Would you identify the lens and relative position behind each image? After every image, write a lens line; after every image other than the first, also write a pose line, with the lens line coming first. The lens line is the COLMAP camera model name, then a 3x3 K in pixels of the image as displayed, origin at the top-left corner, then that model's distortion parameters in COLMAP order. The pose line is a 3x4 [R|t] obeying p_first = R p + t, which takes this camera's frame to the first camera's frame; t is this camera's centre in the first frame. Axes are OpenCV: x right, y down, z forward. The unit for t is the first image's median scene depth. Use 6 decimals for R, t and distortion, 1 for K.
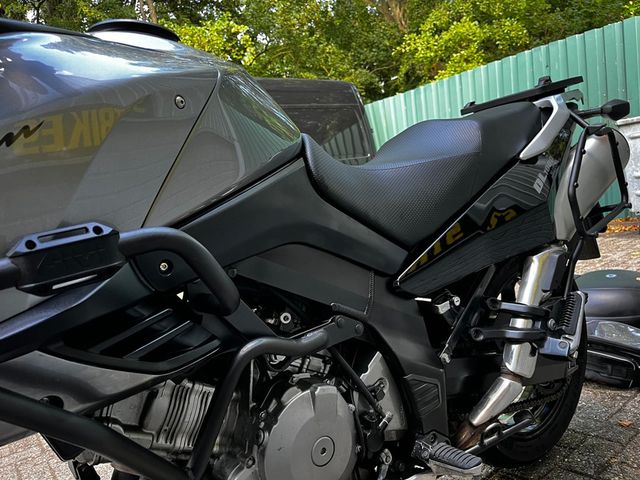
lens RADIAL K [[490.8, 0, 318.4], [0, 490.8, 241.1], [0, 0, 1]] dist [0.074392, -0.115965]
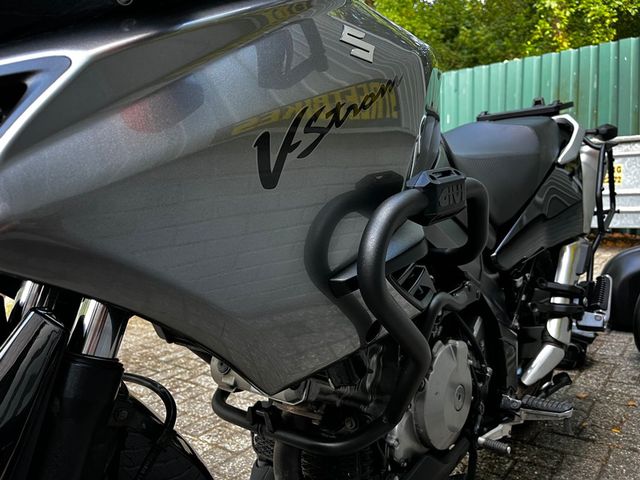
lens RADIAL K [[490.8, 0, 318.4], [0, 490.8, 241.1], [0, 0, 1]] dist [0.074392, -0.115965]
pose [[0.969029, 0.069652, 0.236919, -0.443261], [-0.069277, 0.997548, -0.009917, 0.075919], [-0.237029, -0.006803, 0.971479, -0.016106]]
